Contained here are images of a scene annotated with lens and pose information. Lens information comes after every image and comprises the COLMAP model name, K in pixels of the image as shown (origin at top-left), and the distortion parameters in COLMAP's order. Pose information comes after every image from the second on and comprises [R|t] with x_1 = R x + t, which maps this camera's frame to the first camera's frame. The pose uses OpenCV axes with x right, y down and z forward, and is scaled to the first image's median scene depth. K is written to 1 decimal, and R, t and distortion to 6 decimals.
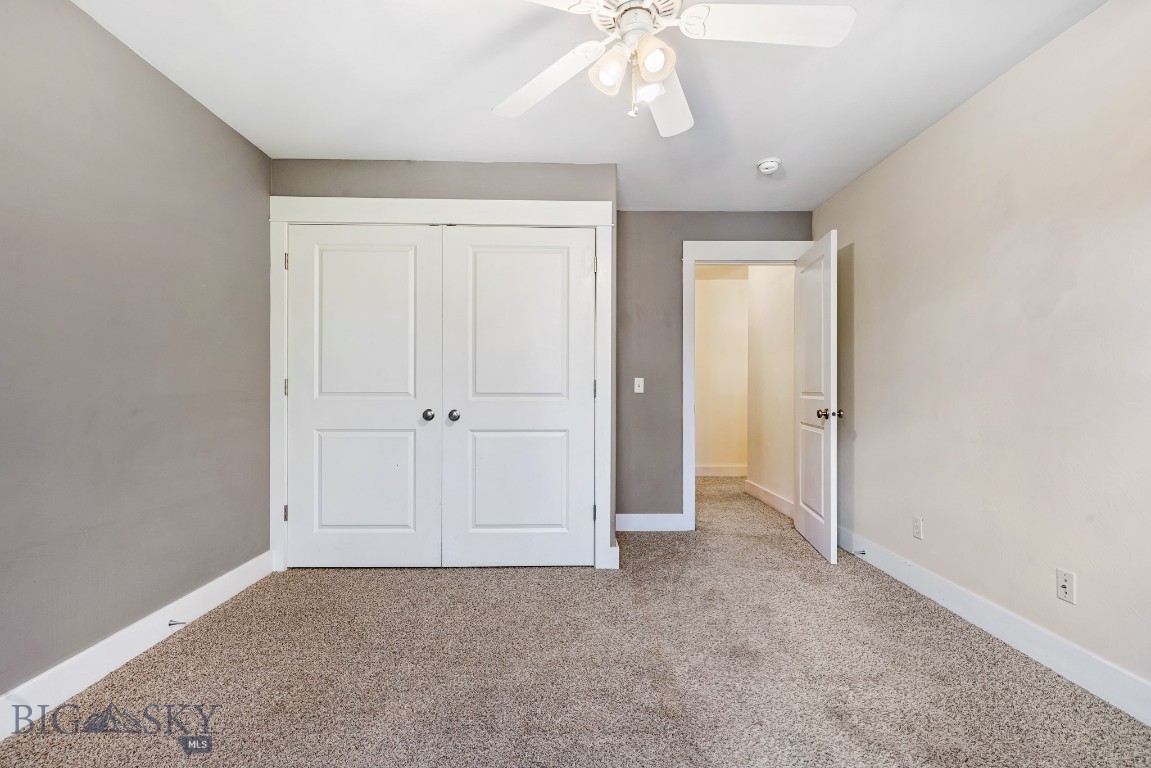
lens RADIAL K [[518.4, 0, 577.0], [0, 518.4, 387.2], [0, 0, 1]] dist [0.008455, -0.001553]
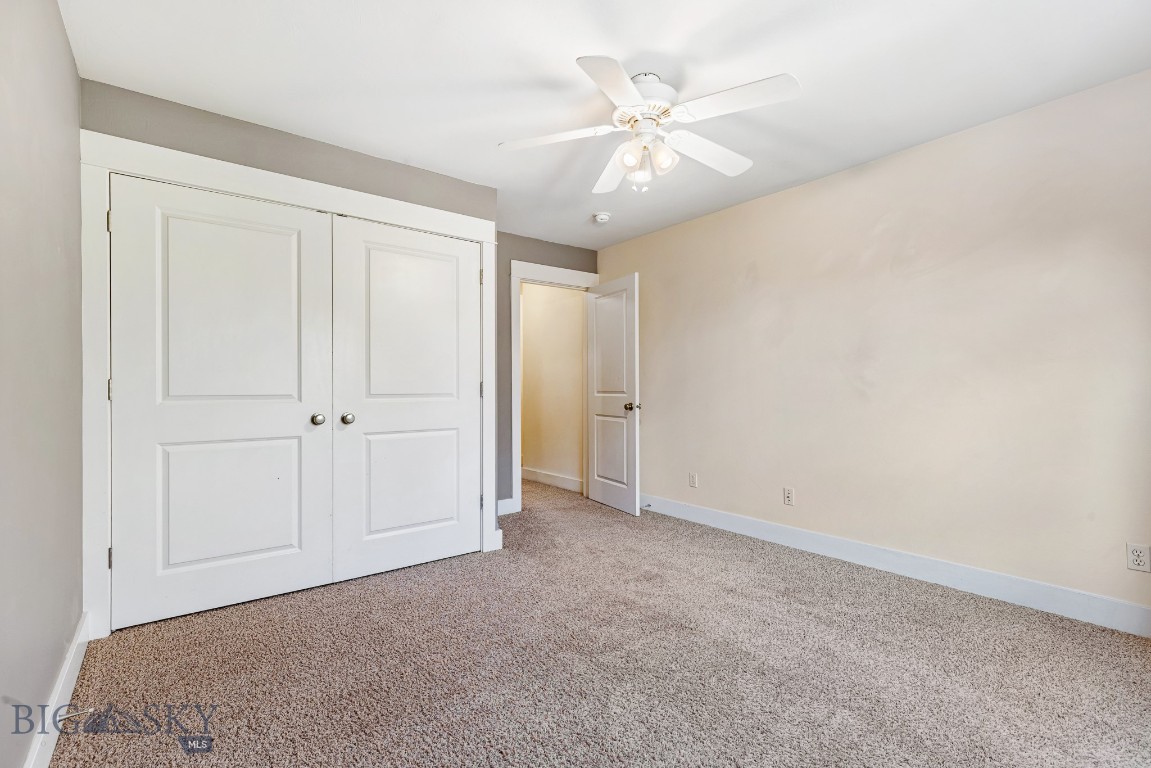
lens RADIAL K [[518.4, 0, 575.0], [0, 518.4, 387.3], [0, 0, 1]] dist [0.008455, -0.001553]
pose [[0.801792, -0.003337, 0.597593, -0.466777], [0.003979, 0.999992, 0.000245, -0.001111], [-0.597590, 0.002181, 0.801799, -0.001756]]
